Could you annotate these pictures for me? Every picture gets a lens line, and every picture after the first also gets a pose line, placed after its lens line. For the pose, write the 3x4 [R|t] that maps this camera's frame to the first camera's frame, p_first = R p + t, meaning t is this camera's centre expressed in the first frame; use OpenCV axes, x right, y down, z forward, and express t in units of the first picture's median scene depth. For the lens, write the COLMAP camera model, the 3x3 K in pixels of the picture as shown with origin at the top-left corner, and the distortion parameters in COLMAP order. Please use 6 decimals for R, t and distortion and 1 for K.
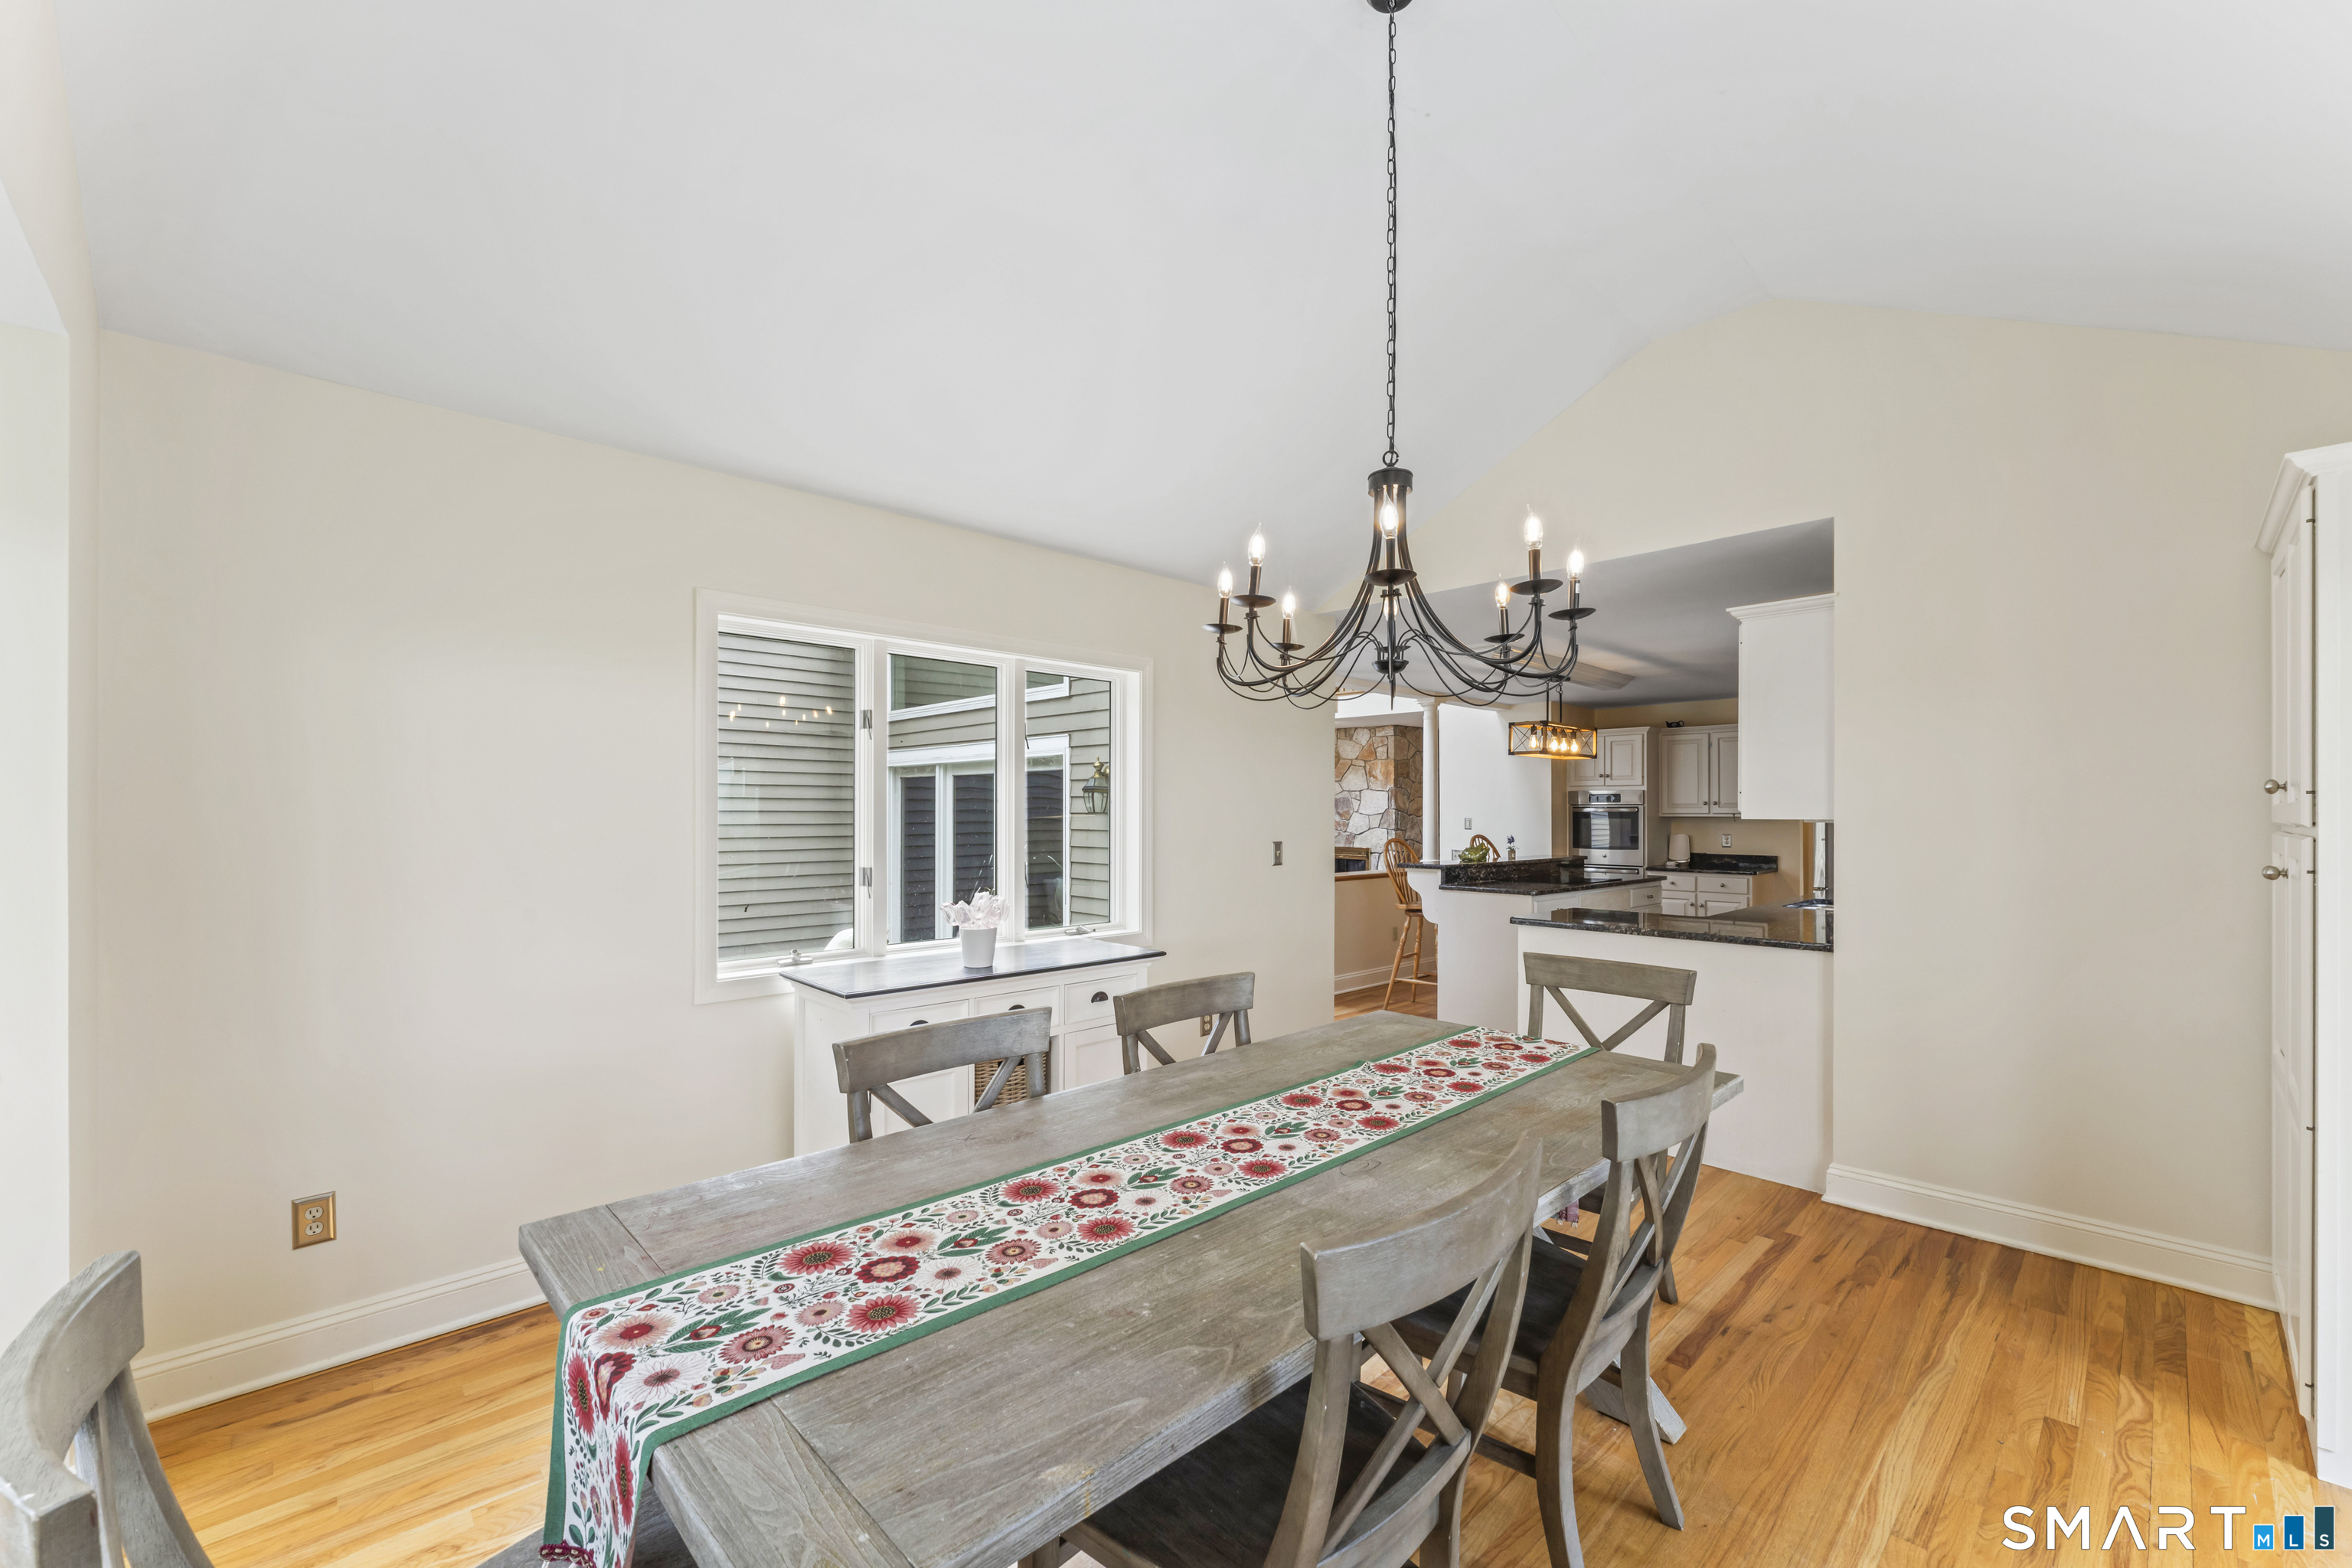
lens RADIAL K [[958.4, 0, 1187.1], [0, 958.4, 800.9], [0, 0, 1]] dist [-0.004002, 0.000259]
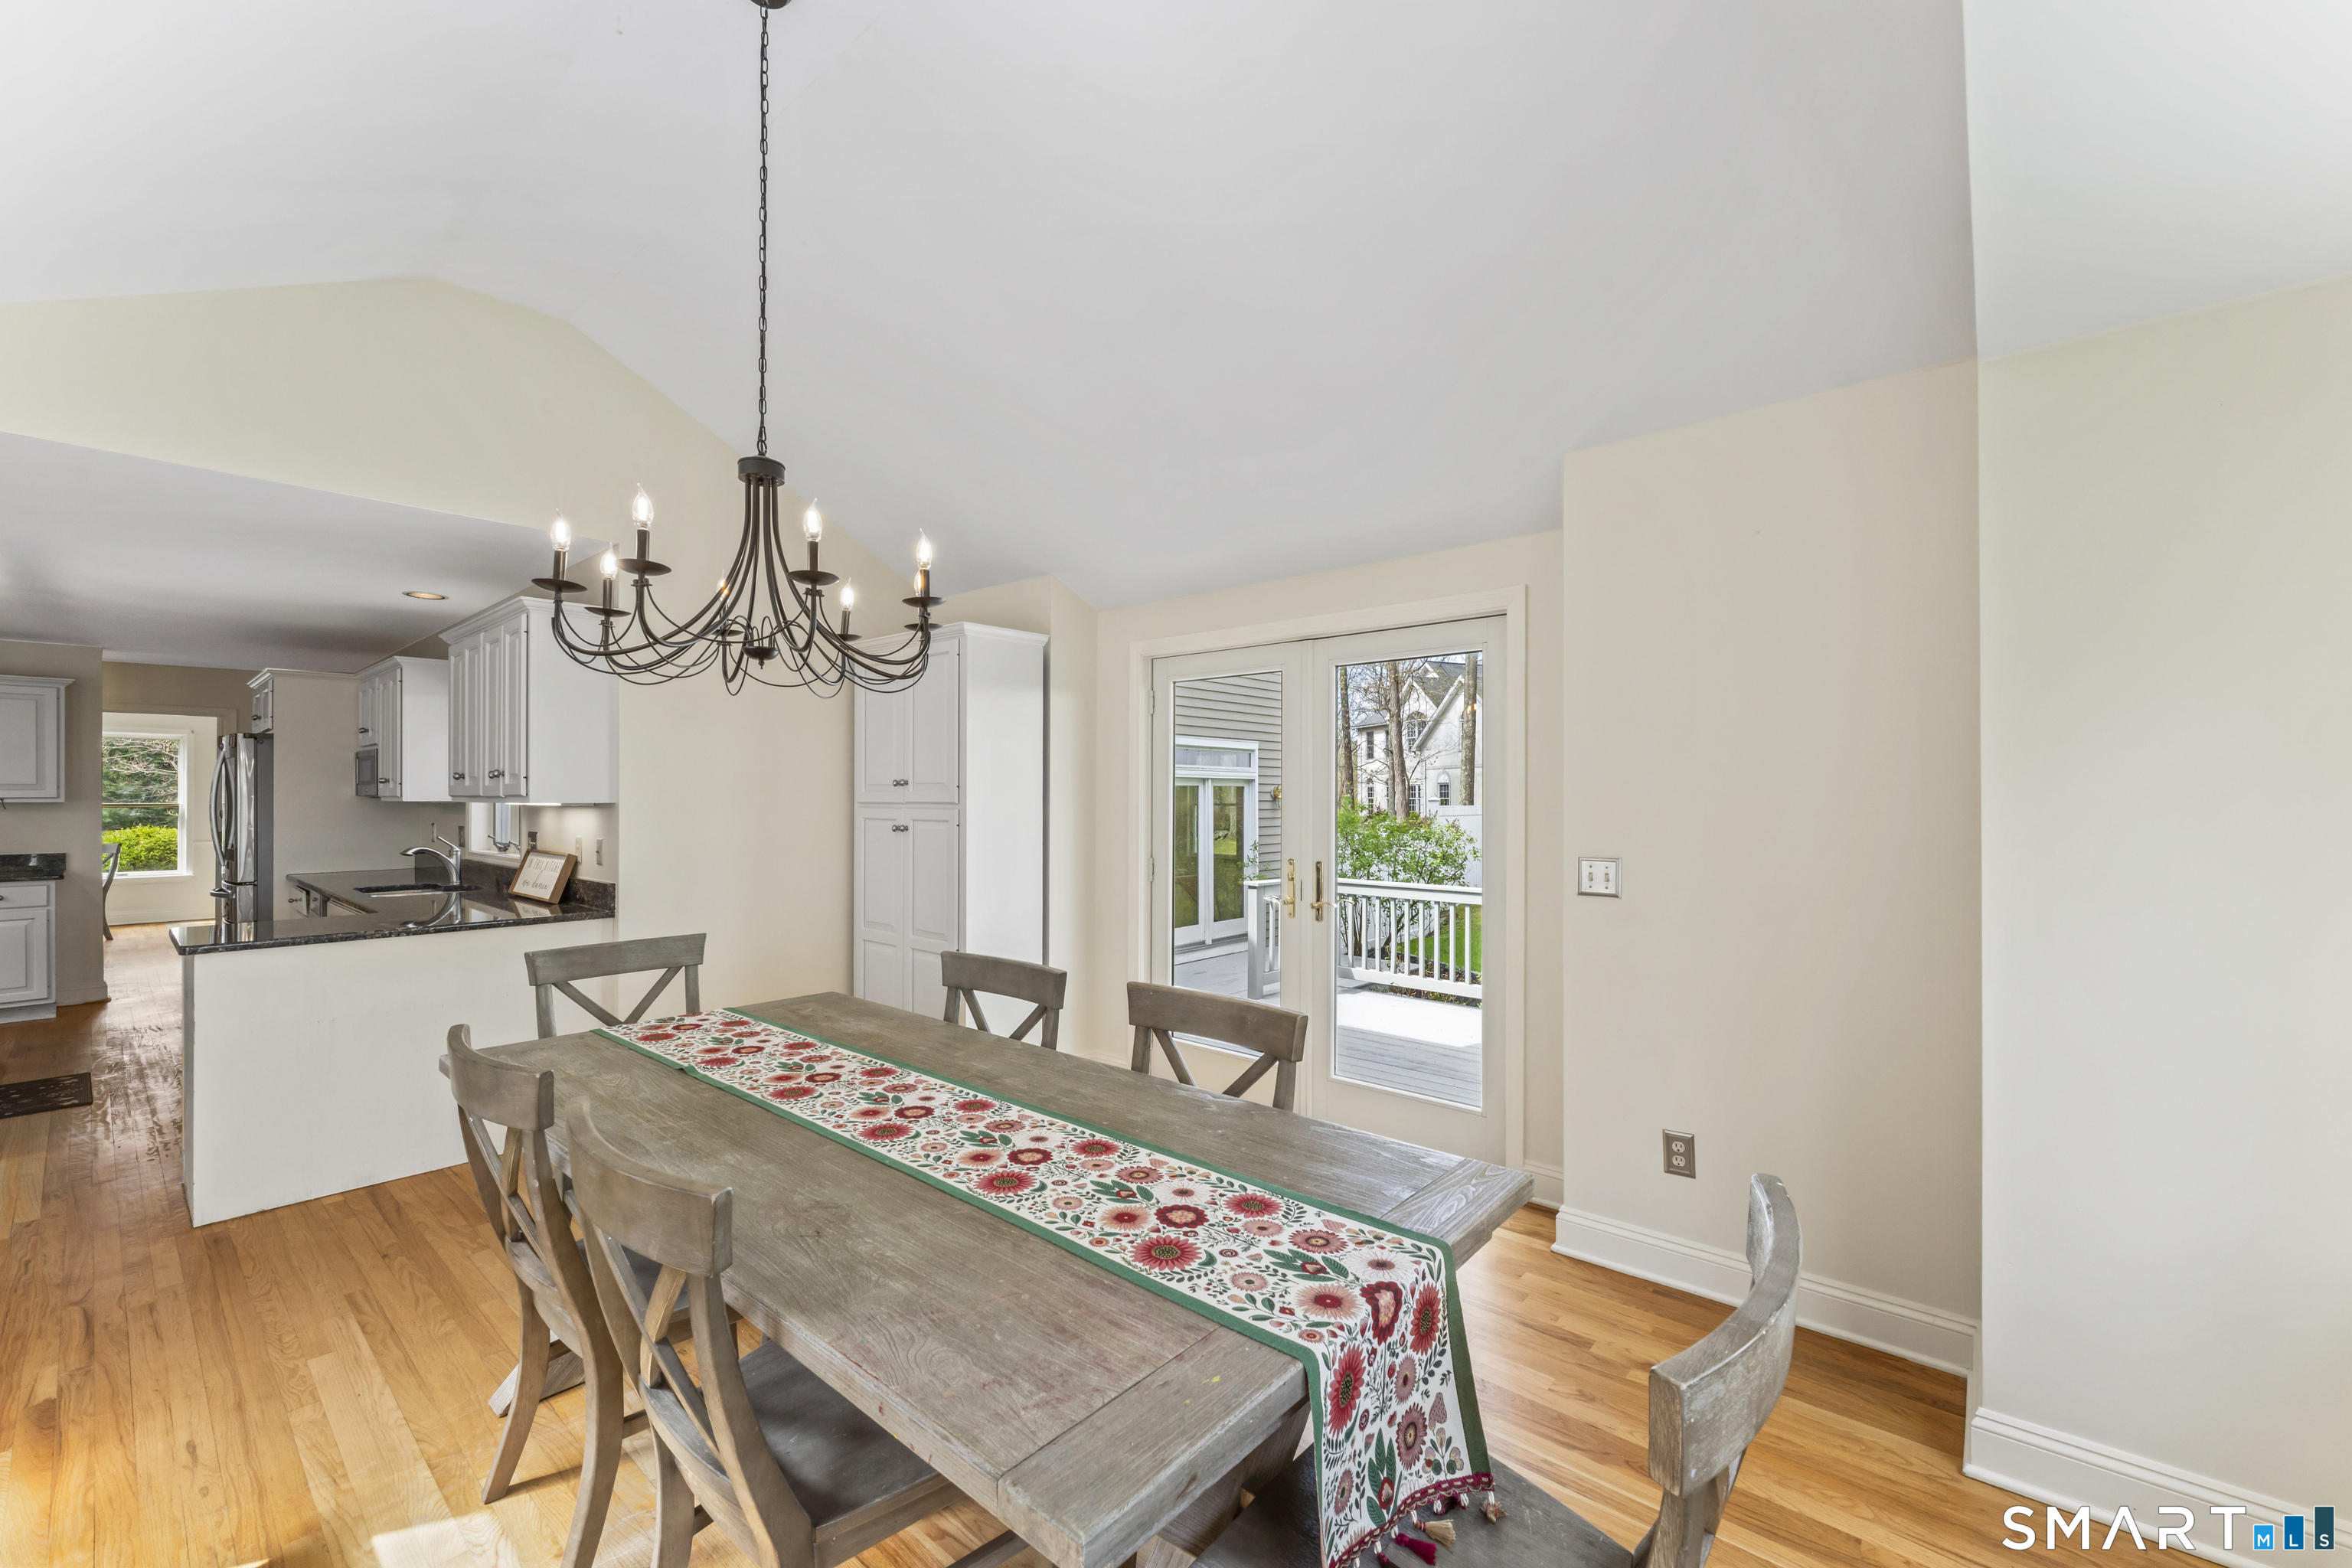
lens RADIAL K [[958.4, 0, 1183.1], [0, 958.4, 795.0], [0, 0, 1]] dist [-0.004002, 0.000259]
pose [[-0.098936, -0.003805, 0.995087, -1.118863], [-0.008581, 0.999959, 0.002970, 0.005078], [-0.995057, -0.008245, -0.098964, 0.889841]]
